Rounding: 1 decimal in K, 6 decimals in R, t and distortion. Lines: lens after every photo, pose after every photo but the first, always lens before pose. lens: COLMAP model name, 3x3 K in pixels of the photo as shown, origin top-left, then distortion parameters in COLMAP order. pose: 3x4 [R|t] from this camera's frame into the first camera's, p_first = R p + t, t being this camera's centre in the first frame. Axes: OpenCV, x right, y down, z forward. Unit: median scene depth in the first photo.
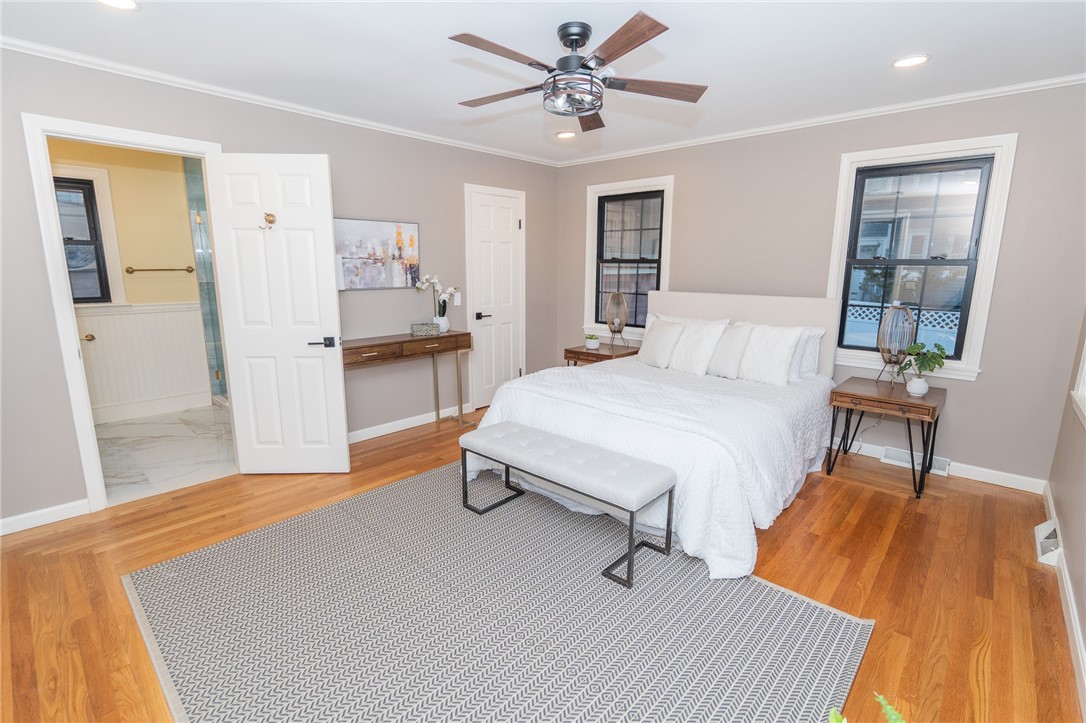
lens RADIAL K [[505.8, 0, 543.9], [0, 505.8, 364.8], [0, 0, 1]] dist [-0.004626, -0.000106]
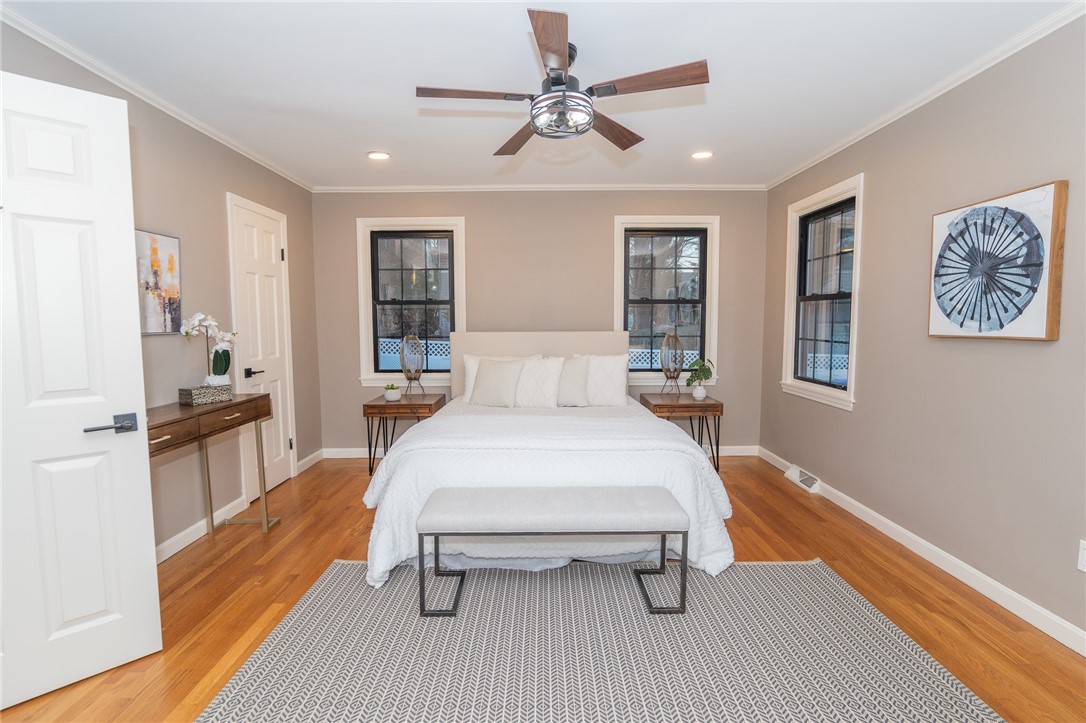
lens RADIAL K [[515.2, 0, 543.0], [0, 515.2, 361.5], [0, 0, 1]] dist [-0.005226, 0.000523]
pose [[0.734019, -0.062669, 0.676231, -0.385104], [0.140735, 0.988155, -0.061186, -0.010099], [-0.664387, 0.140081, 0.734144, 0.215722]]
